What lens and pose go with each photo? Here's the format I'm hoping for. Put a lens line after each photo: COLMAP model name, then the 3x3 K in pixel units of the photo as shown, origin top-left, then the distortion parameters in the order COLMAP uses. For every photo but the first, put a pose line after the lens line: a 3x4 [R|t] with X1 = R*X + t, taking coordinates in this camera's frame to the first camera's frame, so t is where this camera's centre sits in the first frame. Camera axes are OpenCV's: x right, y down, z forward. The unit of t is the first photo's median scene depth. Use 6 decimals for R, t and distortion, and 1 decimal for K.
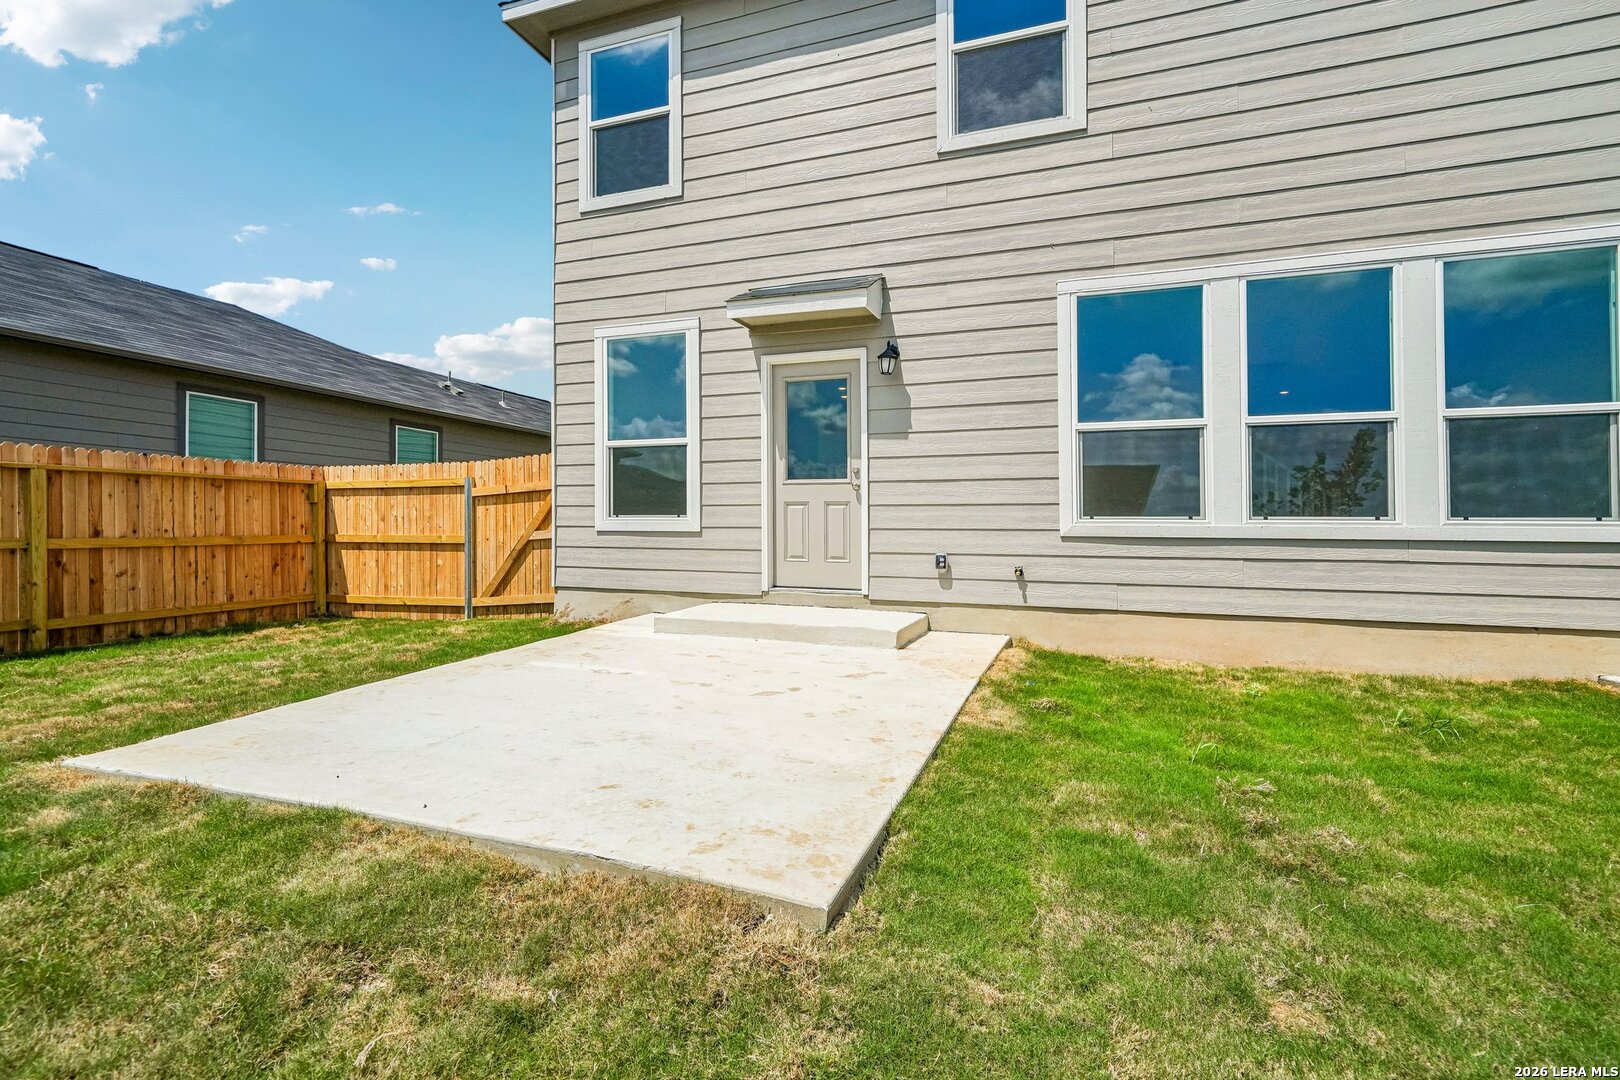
lens RADIAL K [[699.7, 0, 817.0], [0, 699.7, 529.4], [0, 0, 1]] dist [0.001183, 0.001686]
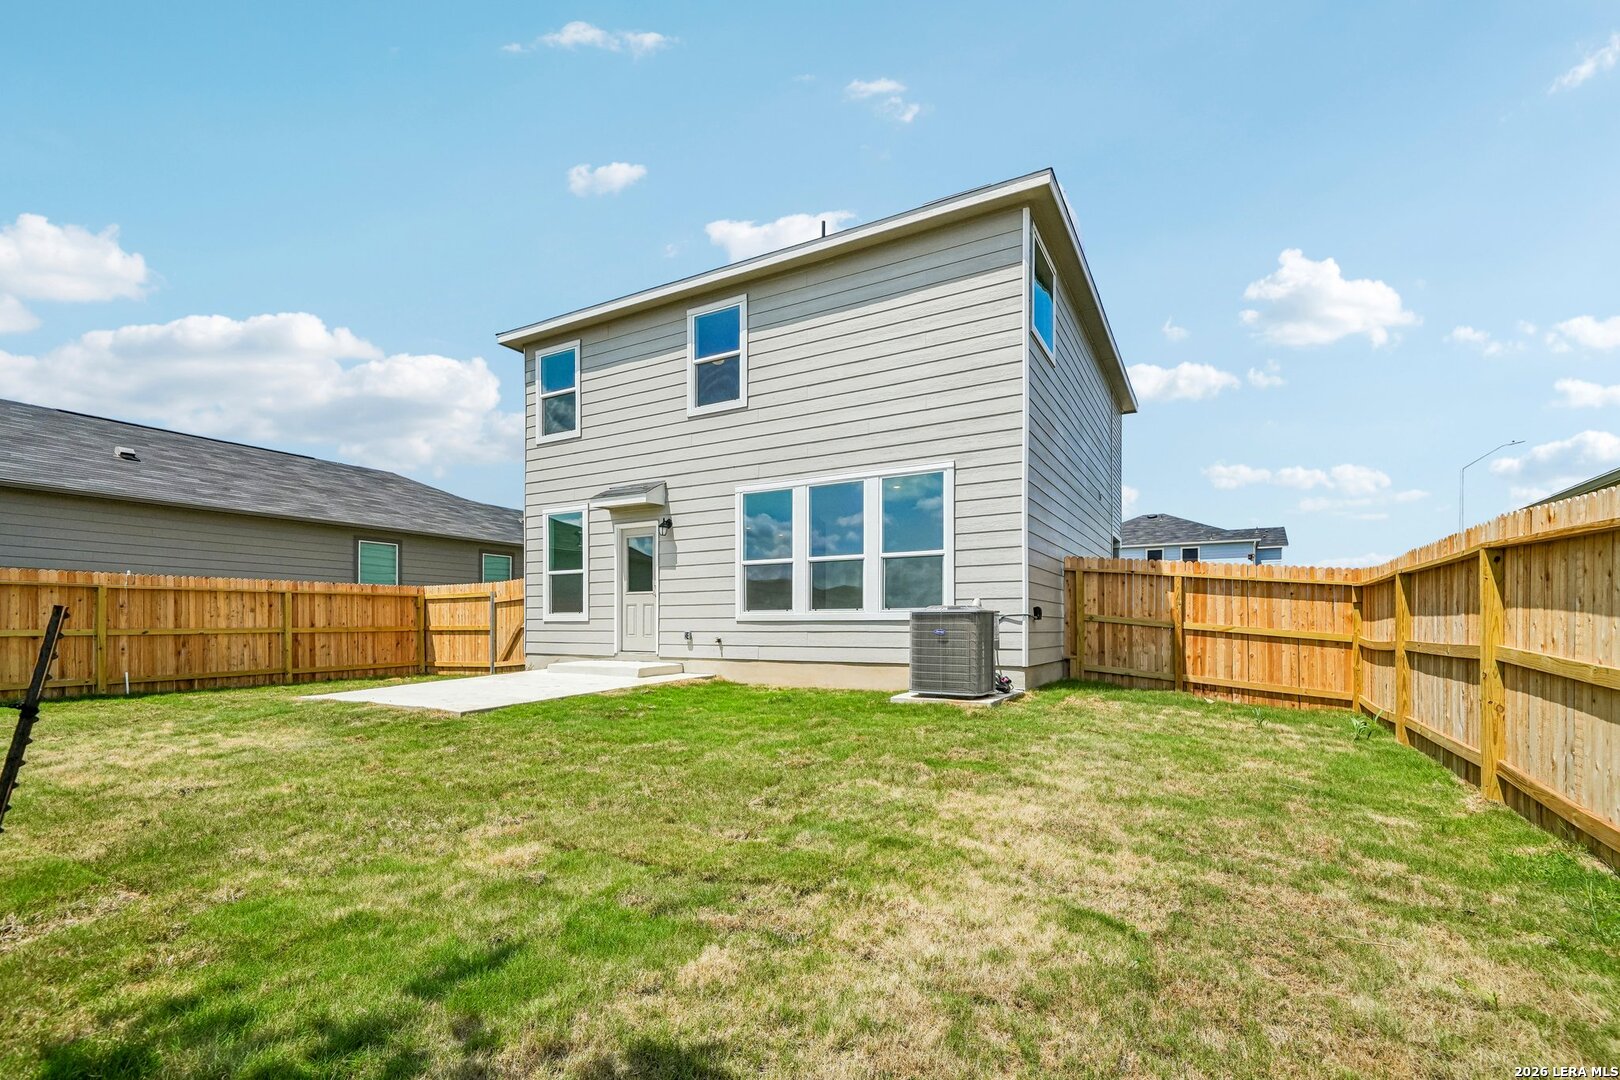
lens RADIAL K [[699.7, 0, 771.3], [0, 699.7, 612.7], [0, 0, 1]] dist [0.001183, 0.001686]
pose [[0.975667, -0.012177, -0.218921, 0.675205], [0.008218, 0.999786, -0.018987, 0.019105], [0.219105, 0.016726, 0.975558, -0.649951]]
